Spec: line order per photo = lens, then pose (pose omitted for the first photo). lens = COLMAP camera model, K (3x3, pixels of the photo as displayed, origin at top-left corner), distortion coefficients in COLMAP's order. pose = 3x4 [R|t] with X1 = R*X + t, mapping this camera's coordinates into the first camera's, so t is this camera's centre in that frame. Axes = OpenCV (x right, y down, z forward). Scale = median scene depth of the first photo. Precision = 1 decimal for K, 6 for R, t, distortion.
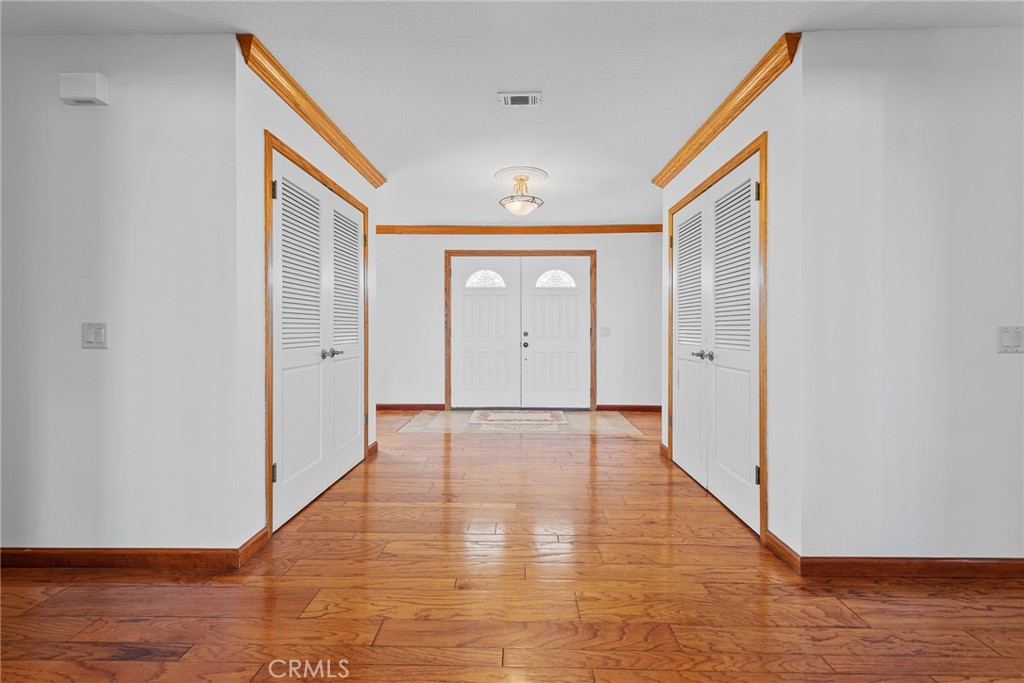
lens RADIAL K [[405.2, 0, 516.9], [0, 405.2, 334.0], [0, 0, 1]] dist [0.001623, -0.000543]
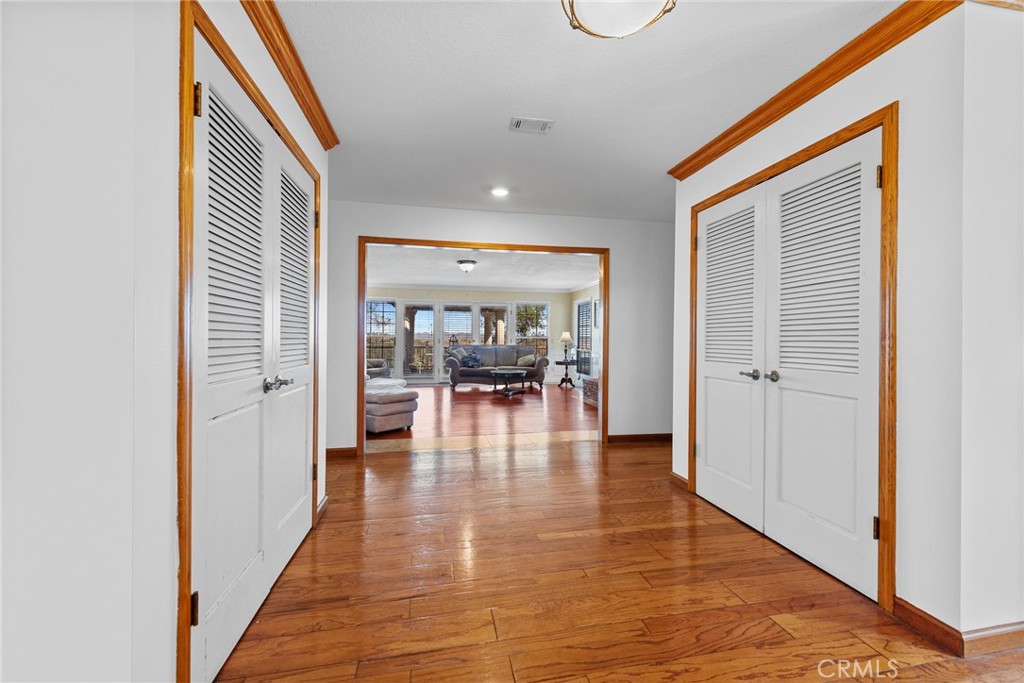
lens RADIAL K [[405.2, 0, 510.0], [0, 405.2, 341.0], [0, 0, 1]] dist [0.001623, -0.000543]
pose [[0.978114, -0.001996, 0.208060, -0.269774], [0.002875, 0.999988, -0.003922, -0.021362], [-0.208050, 0.004435, 0.978108, 0.337791]]
